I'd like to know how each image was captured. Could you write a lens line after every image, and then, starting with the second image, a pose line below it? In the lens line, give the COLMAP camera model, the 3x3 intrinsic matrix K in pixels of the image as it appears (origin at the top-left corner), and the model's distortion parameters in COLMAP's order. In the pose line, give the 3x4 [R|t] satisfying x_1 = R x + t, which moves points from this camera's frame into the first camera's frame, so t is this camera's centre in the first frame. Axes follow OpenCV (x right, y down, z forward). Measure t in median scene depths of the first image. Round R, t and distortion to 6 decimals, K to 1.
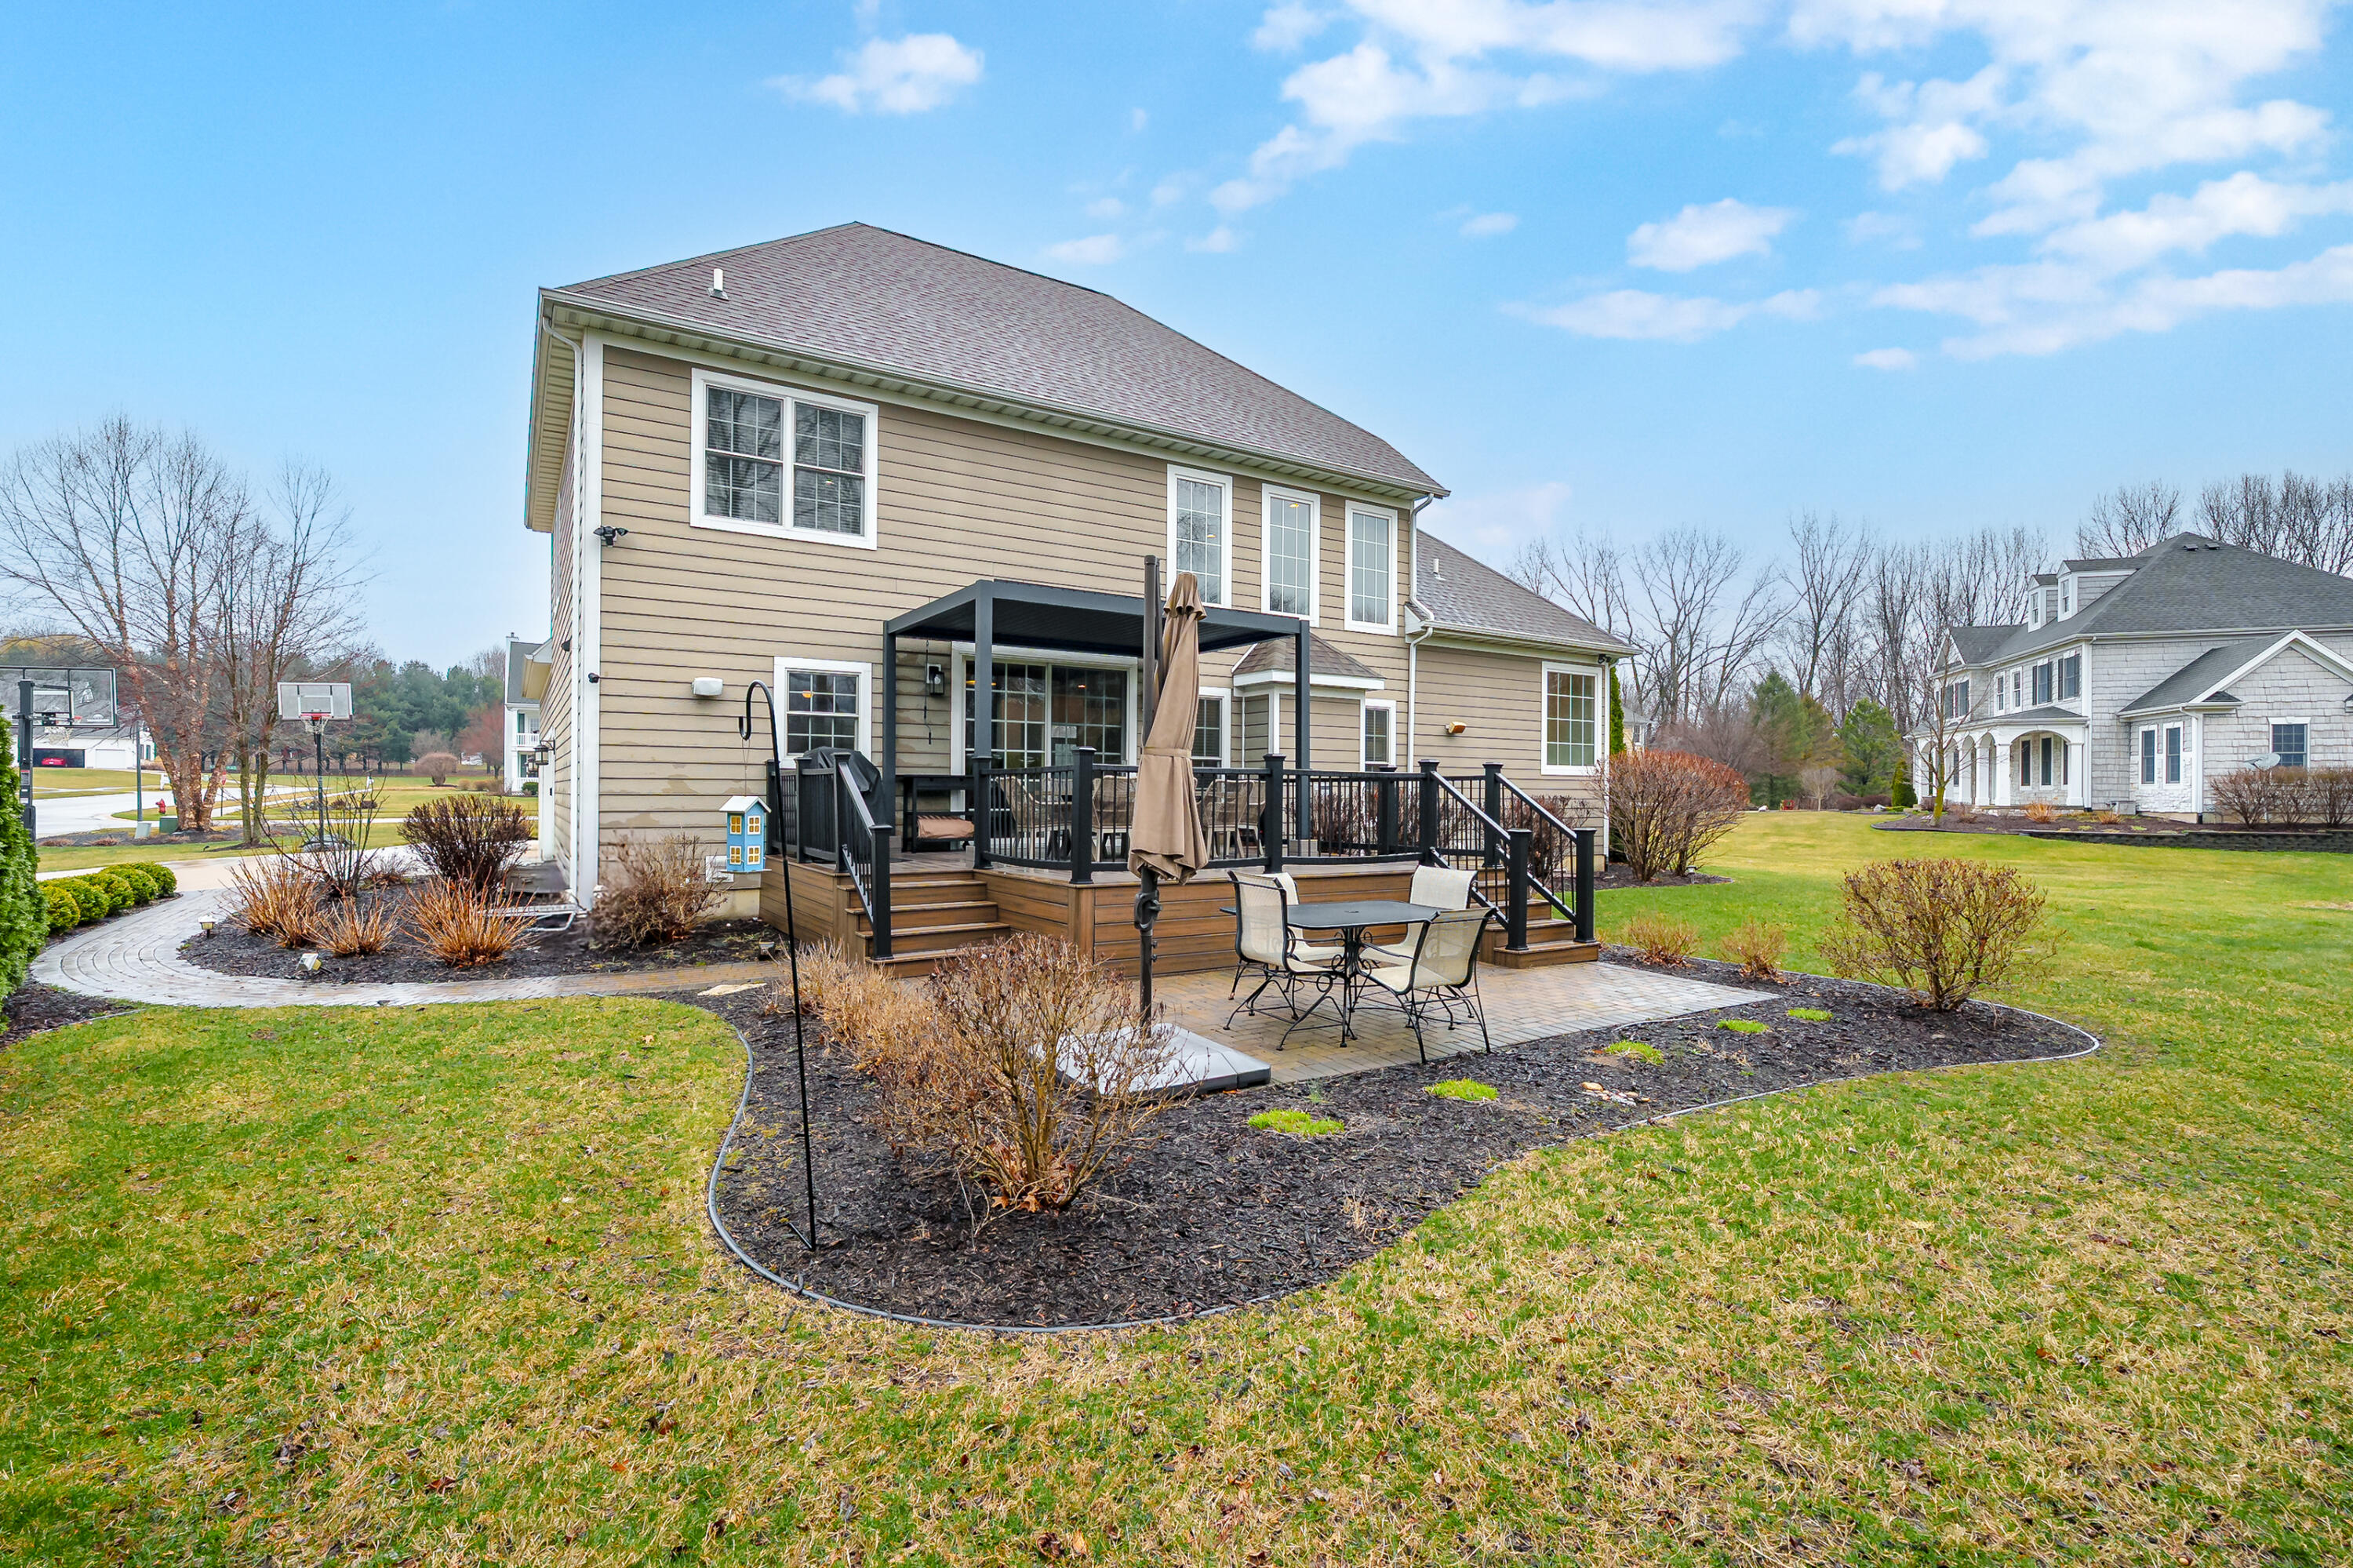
lens RADIAL K [[1098.0, 0, 1181.3], [0, 1098.0, 793.5], [0, 0, 1]] dist [-0.002072, 0.000007]
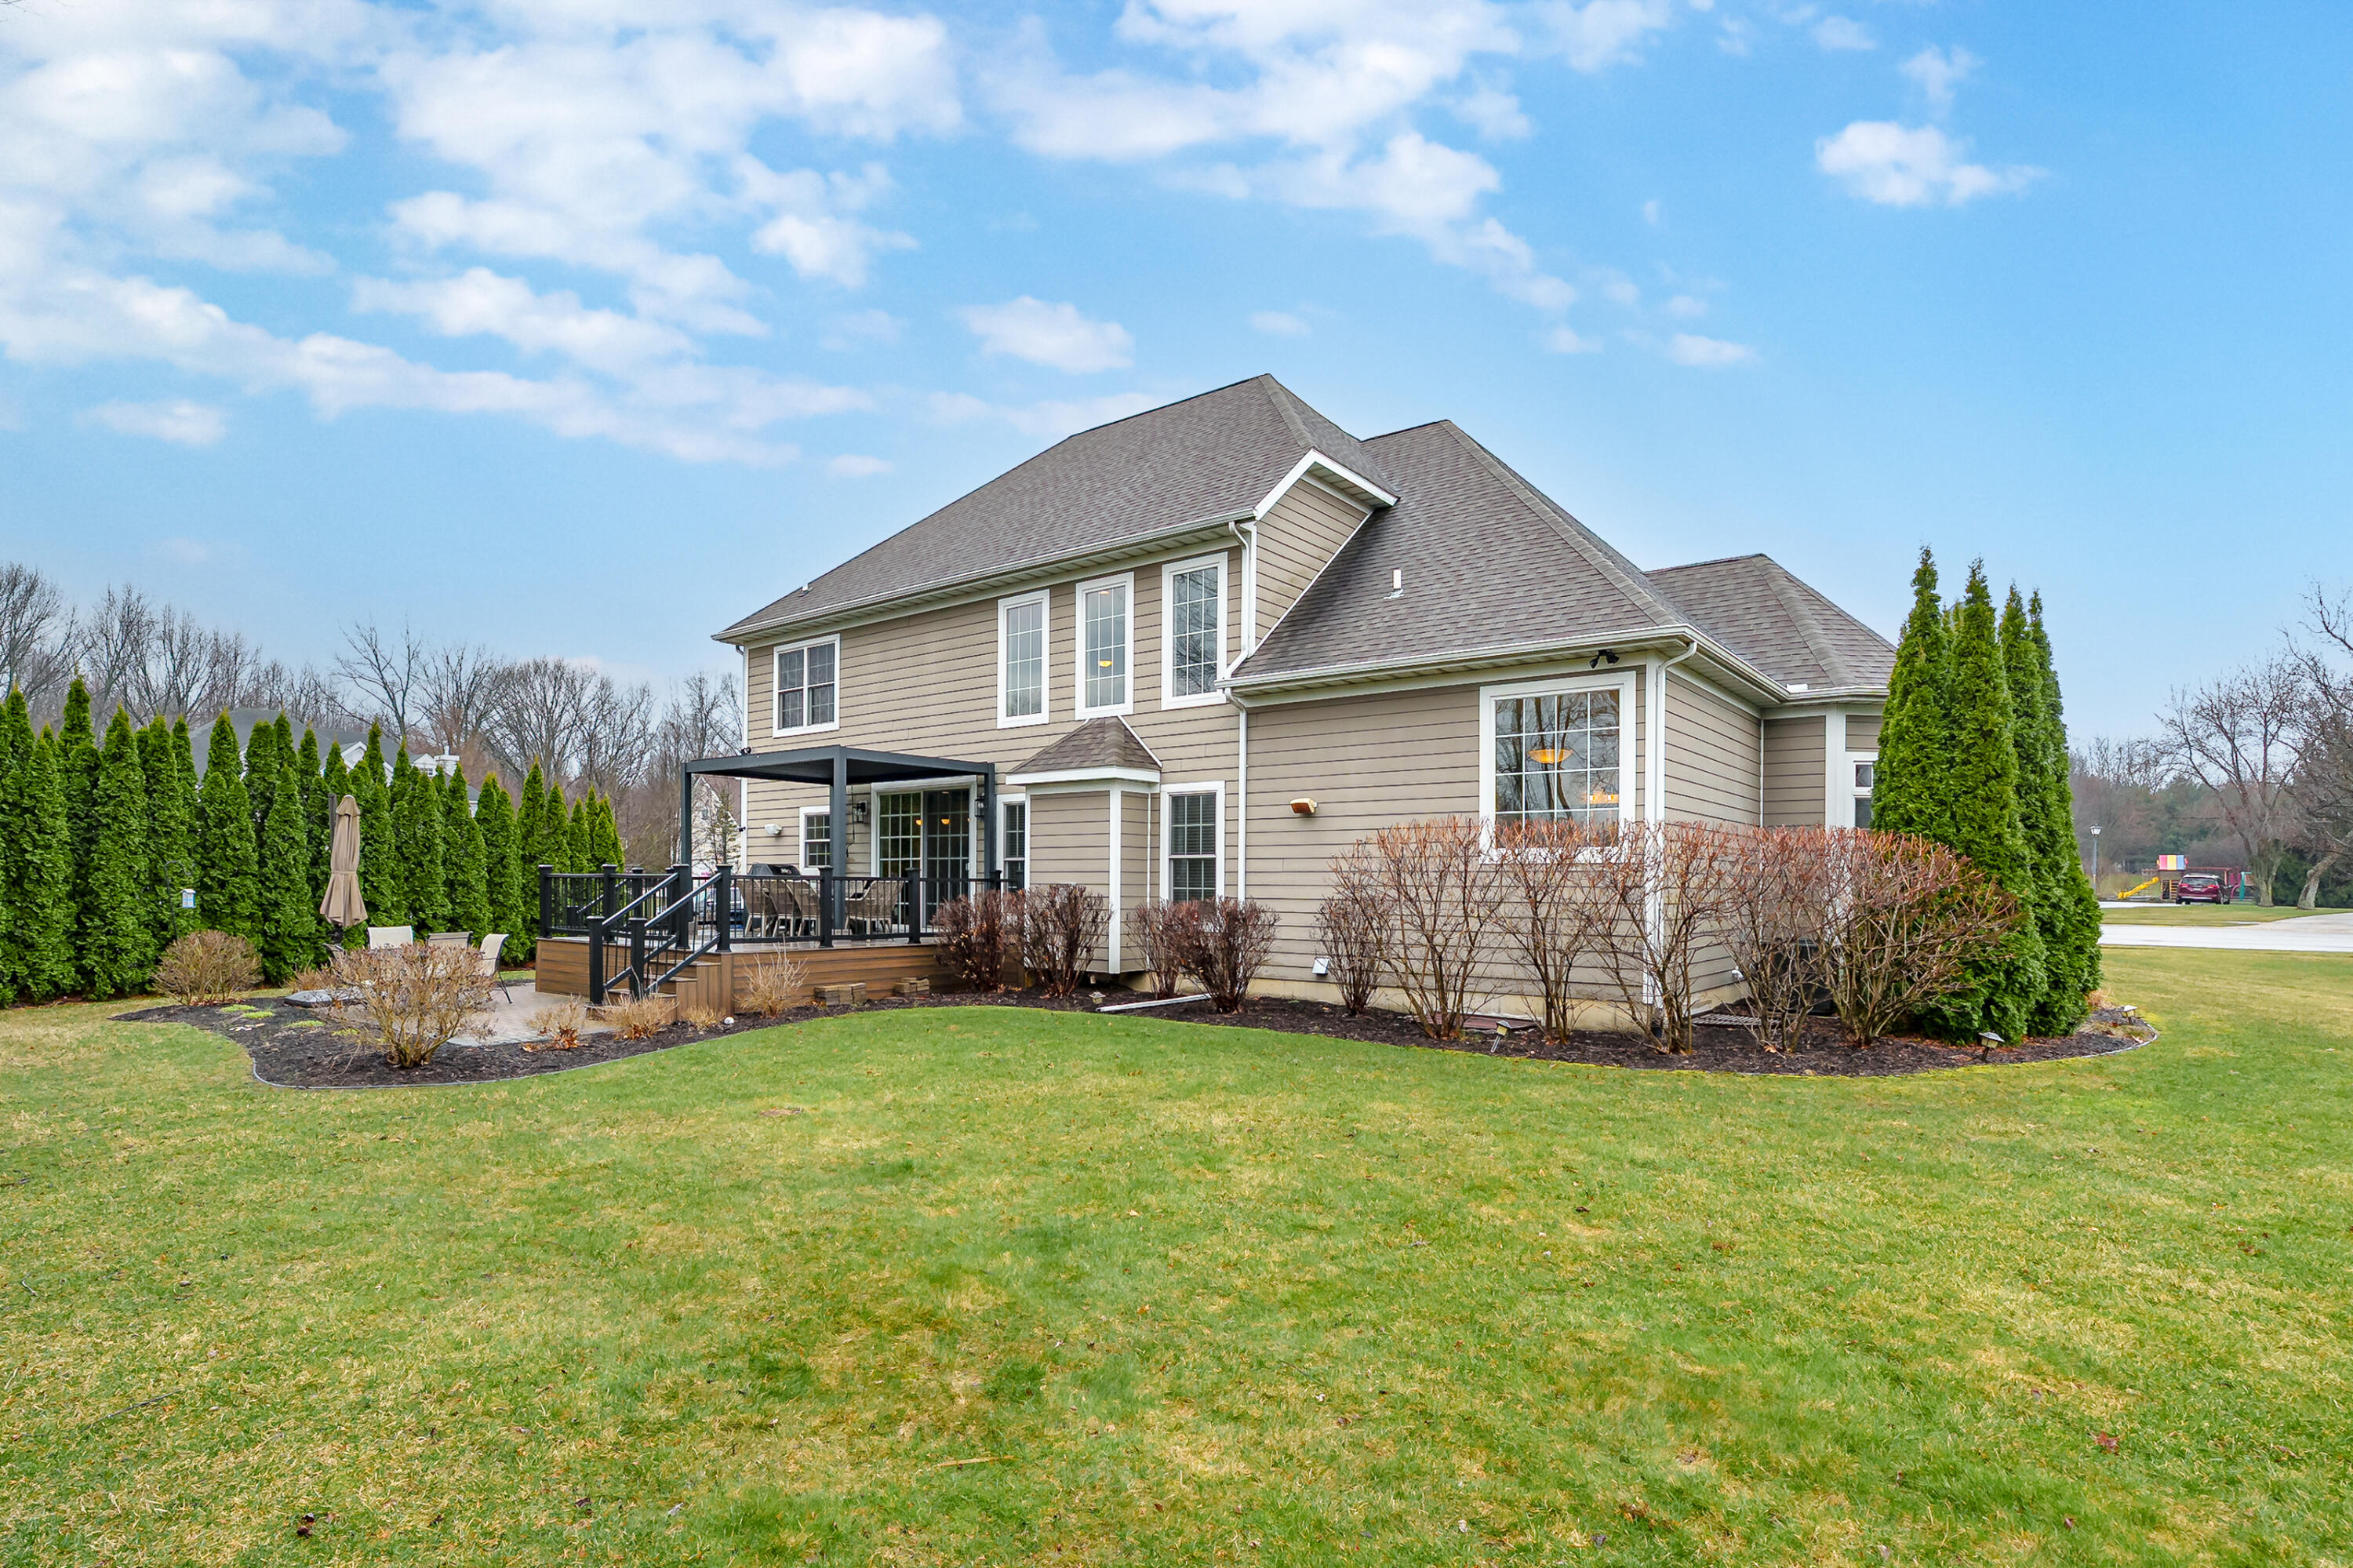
lens RADIAL K [[1098.0, 0, 1146.8], [0, 1098.0, 891.9], [0, 0, 1]] dist [-0.002072, 0.000007]
pose [[0.335723, 0.001340, -0.941960, 1.235463], [-0.003225, 0.999995, 0.000273, -0.000656], [0.941955, 0.002946, 0.335725, 0.857006]]
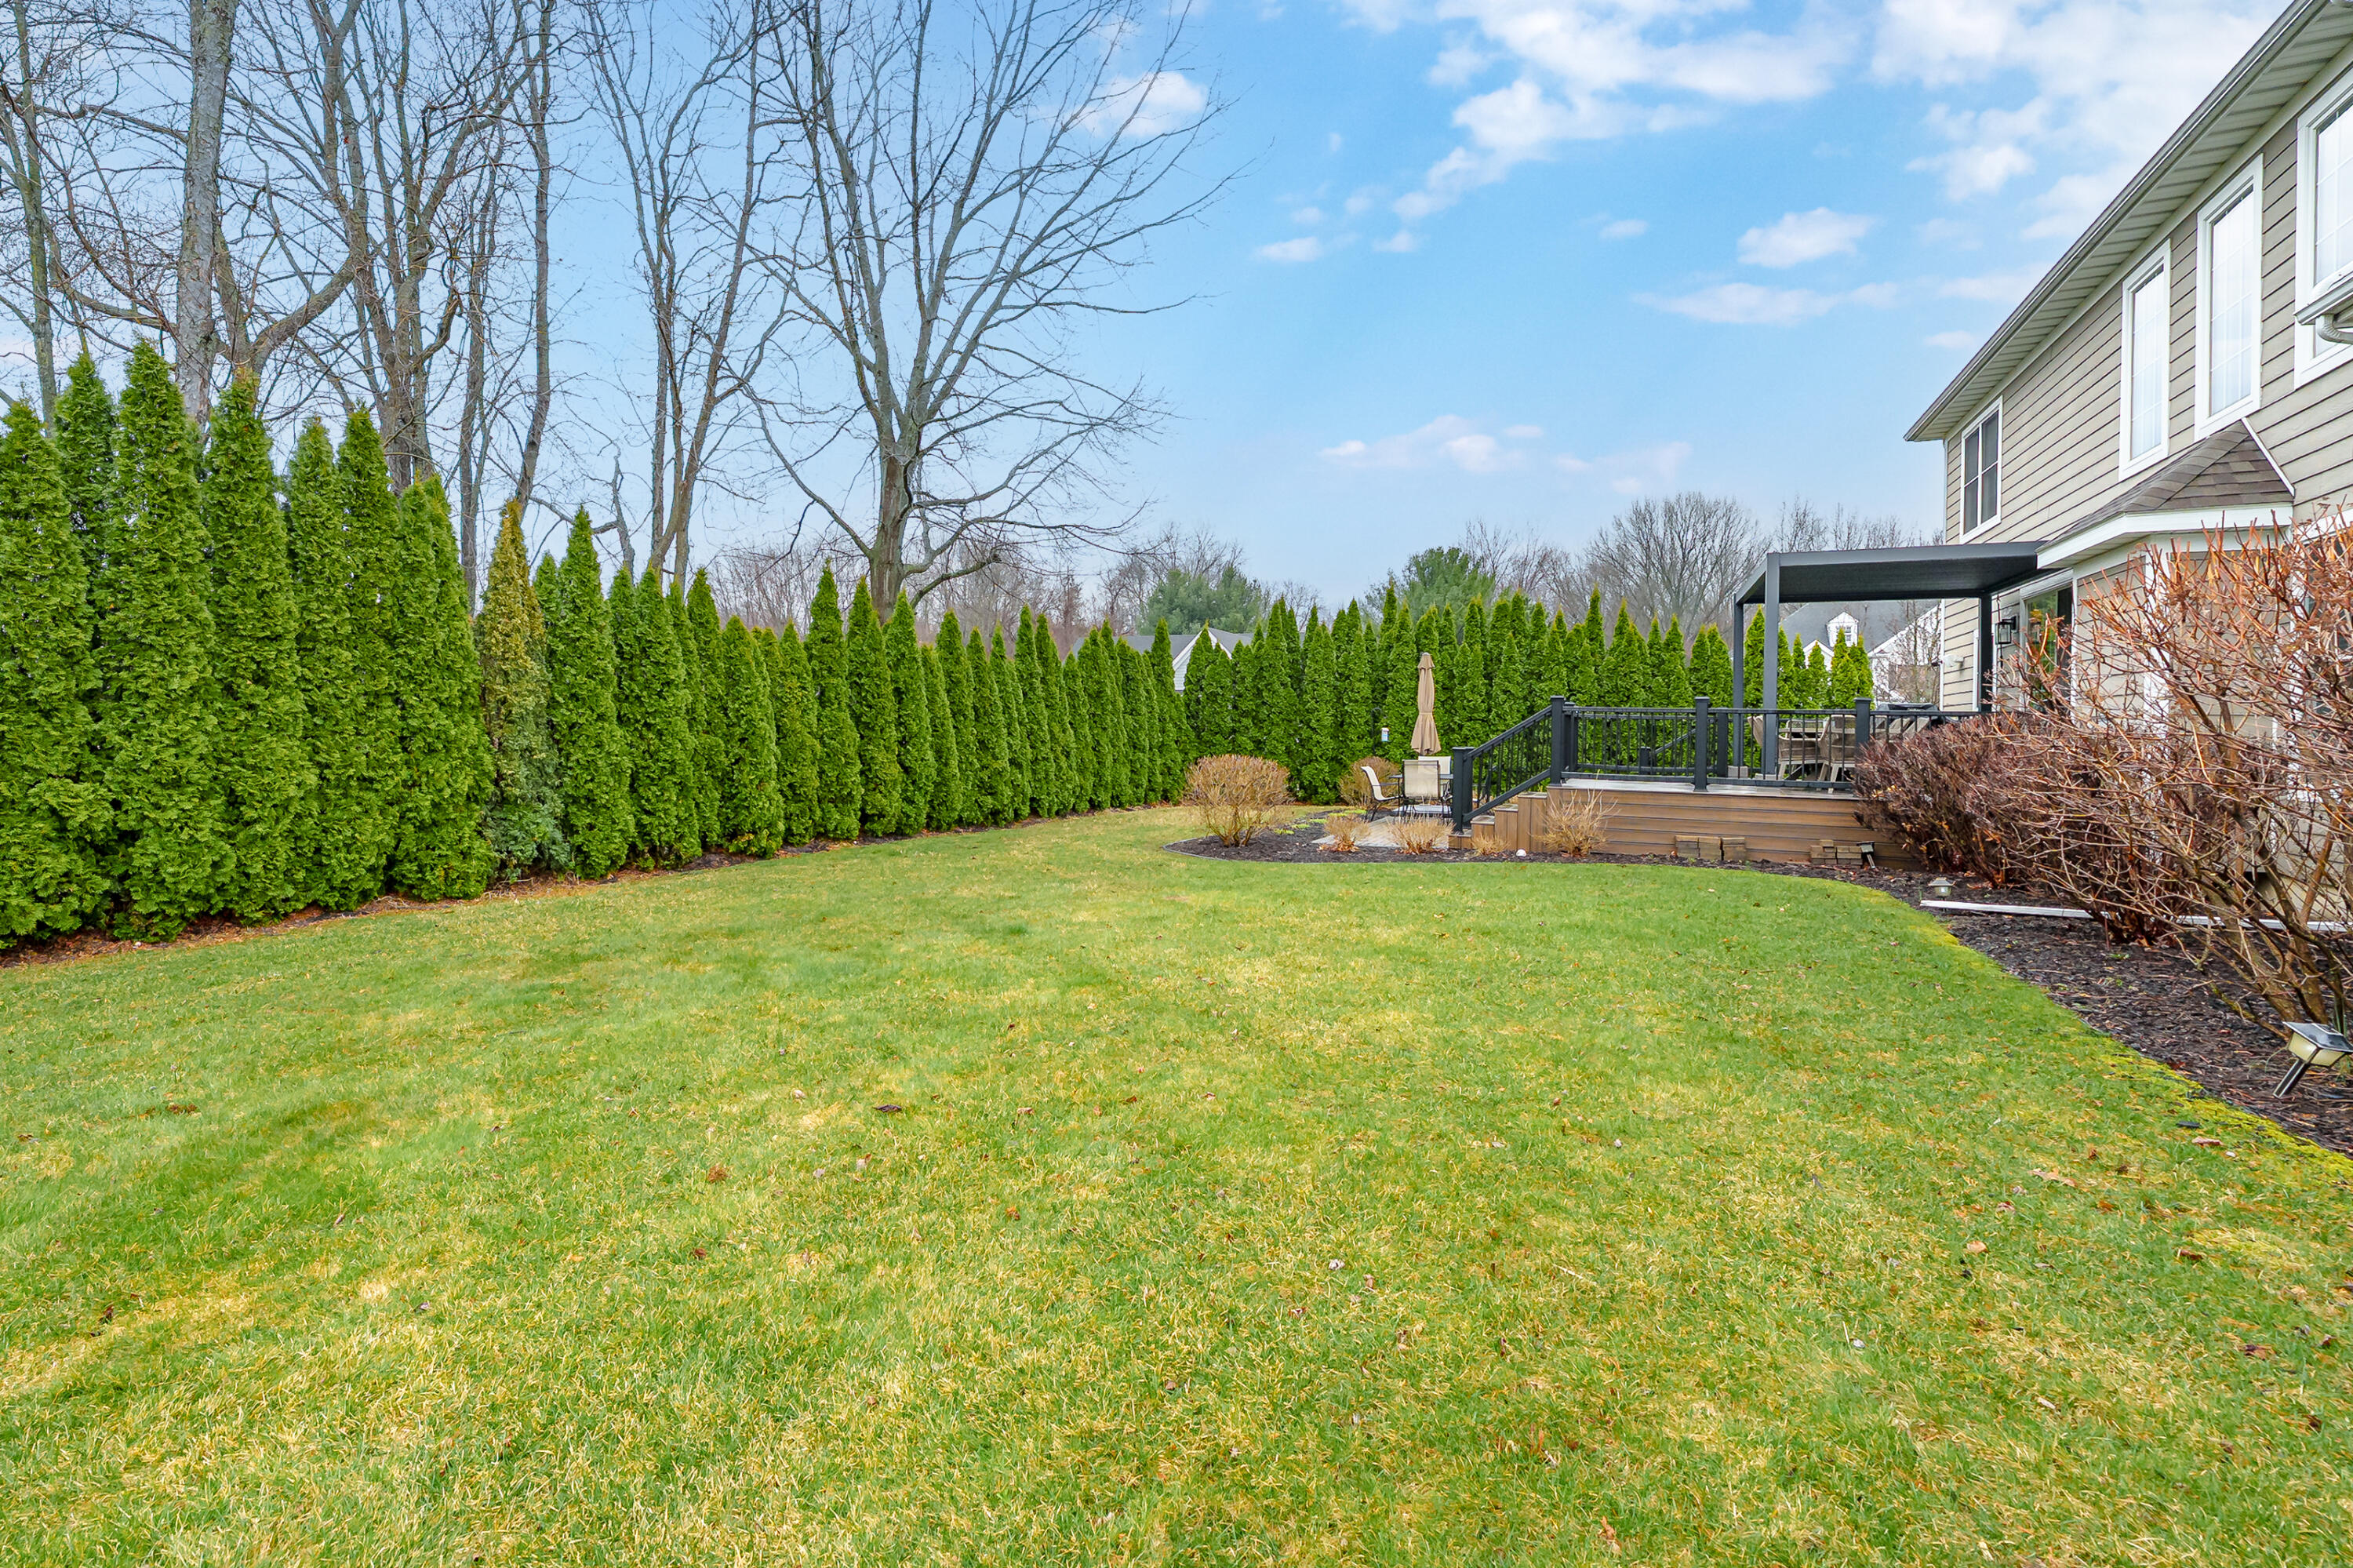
lens RADIAL K [[1098.0, 0, 1179.1], [0, 1098.0, 762.6], [0, 0, 1]] dist [-0.002072, 0.000007]
pose [[-0.816623, -0.002824, -0.577164, 1.023555], [-0.020456, 0.999501, 0.024053, 0.016075], [0.576809, 0.031449, -0.816274, 1.391145]]
